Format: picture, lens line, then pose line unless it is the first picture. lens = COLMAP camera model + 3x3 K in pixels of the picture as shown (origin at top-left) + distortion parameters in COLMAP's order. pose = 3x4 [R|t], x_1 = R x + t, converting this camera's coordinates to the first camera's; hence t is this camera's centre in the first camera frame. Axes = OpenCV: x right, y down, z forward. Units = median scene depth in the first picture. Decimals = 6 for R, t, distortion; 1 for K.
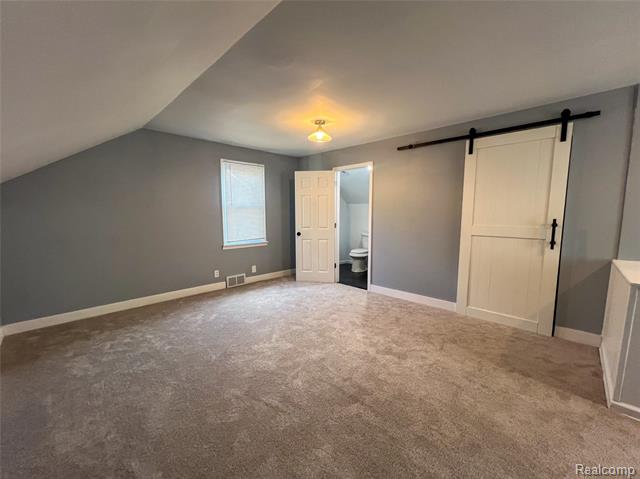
lens RADIAL K [[259.7, 0, 319.2], [0, 259.7, 238.0], [0, 0, 1]] dist [-0.002170, -0.000116]
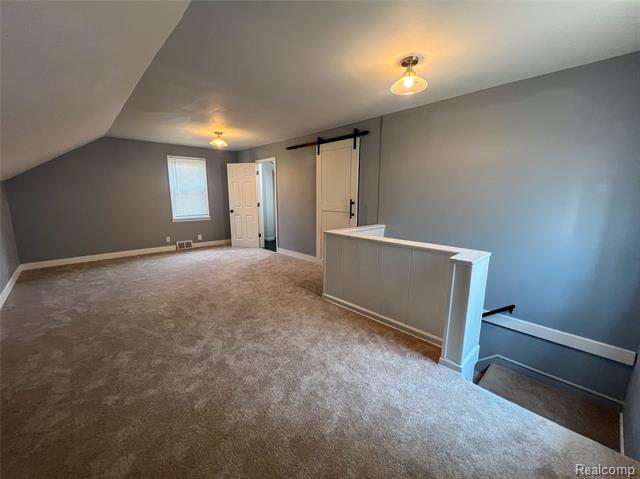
lens RADIAL K [[259.7, 0, 316.9], [0, 259.7, 235.2], [0, 0, 1]] dist [-0.002170, -0.000116]
pose [[0.999291, 0.006206, -0.037133, 0.562827], [-0.004102, 0.998396, 0.056467, 0.042285], [0.037424, -0.056275, 0.997714, -0.440029]]
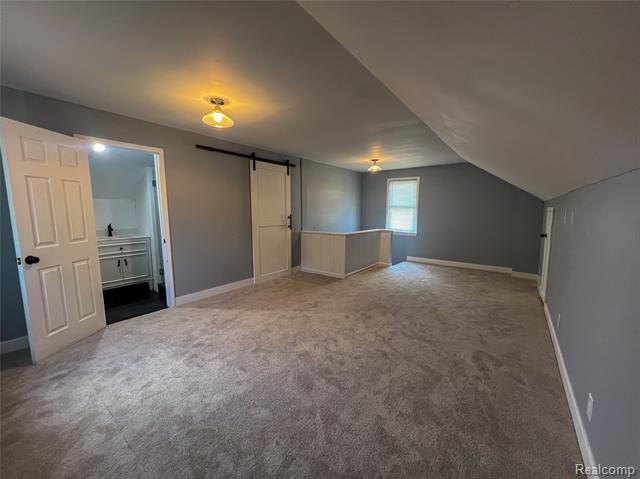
lens RADIAL K [[259.7, 0, 319.2], [0, 259.7, 238.5], [0, 0, 1]] dist [-0.002170, -0.000116]
pose [[-0.123484, -0.106767, 0.986586, -0.813989], [0.100723, 0.987712, 0.119496, -0.077422], [-0.987222, 0.114128, -0.111213, 0.756442]]
